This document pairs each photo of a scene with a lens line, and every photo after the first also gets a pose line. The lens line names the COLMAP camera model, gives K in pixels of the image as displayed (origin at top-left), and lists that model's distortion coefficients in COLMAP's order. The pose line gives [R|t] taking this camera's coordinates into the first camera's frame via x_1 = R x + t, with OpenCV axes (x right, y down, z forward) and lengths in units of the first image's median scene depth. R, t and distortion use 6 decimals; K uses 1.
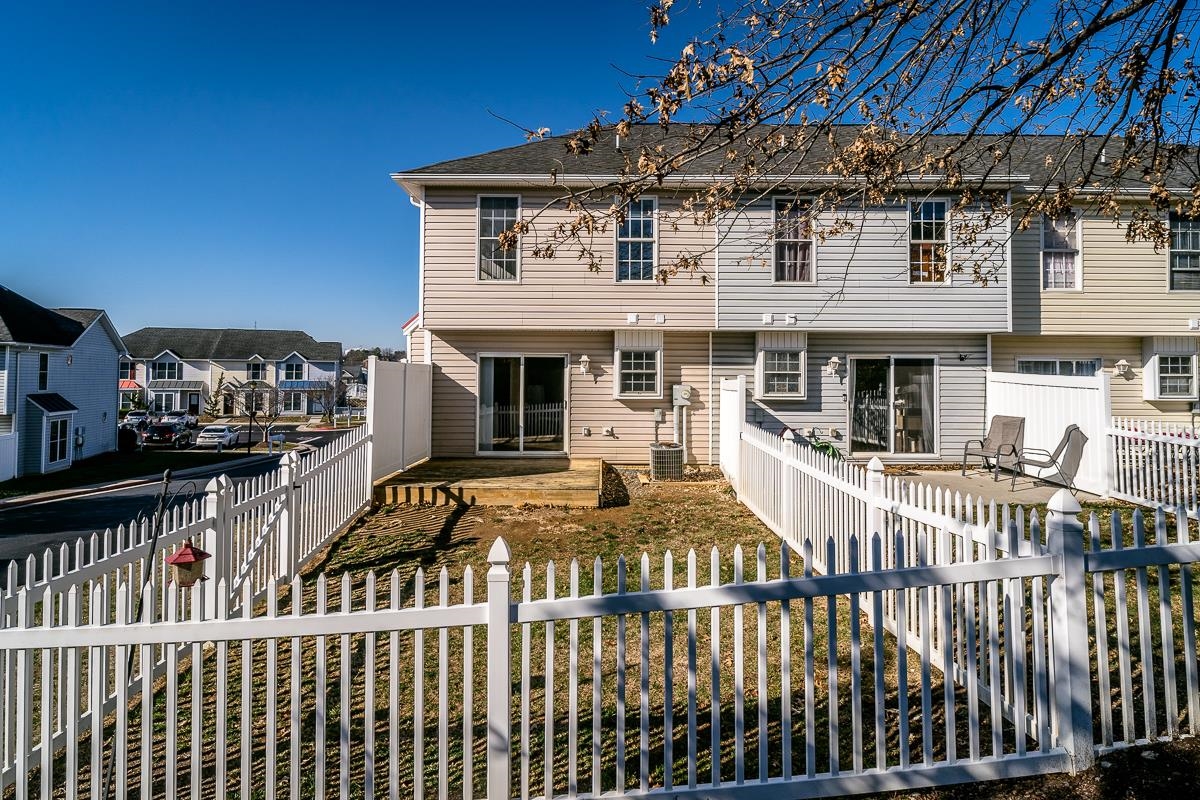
lens RADIAL K [[617.2, 0, 604.5], [0, 617.2, 355.4], [0, 0, 1]] dist [-0.004572, 0.000732]
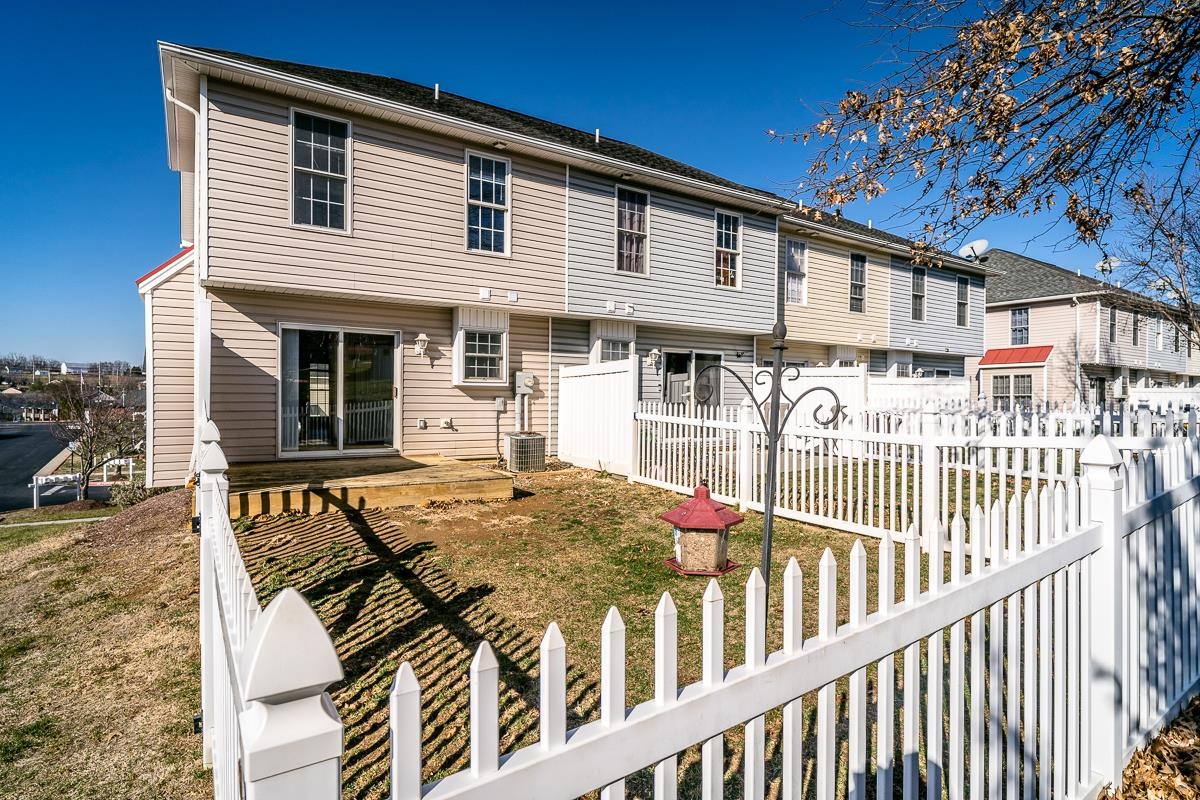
lens RADIAL K [[617.2, 0, 599.7], [0, 617.2, 401.3], [0, 0, 1]] dist [-0.004572, 0.000732]
pose [[0.846223, -0.001518, 0.532827, -0.276694], [-0.021480, 0.999086, 0.036961, 0.055952], [-0.532396, -0.042723, 0.845417, 0.152483]]
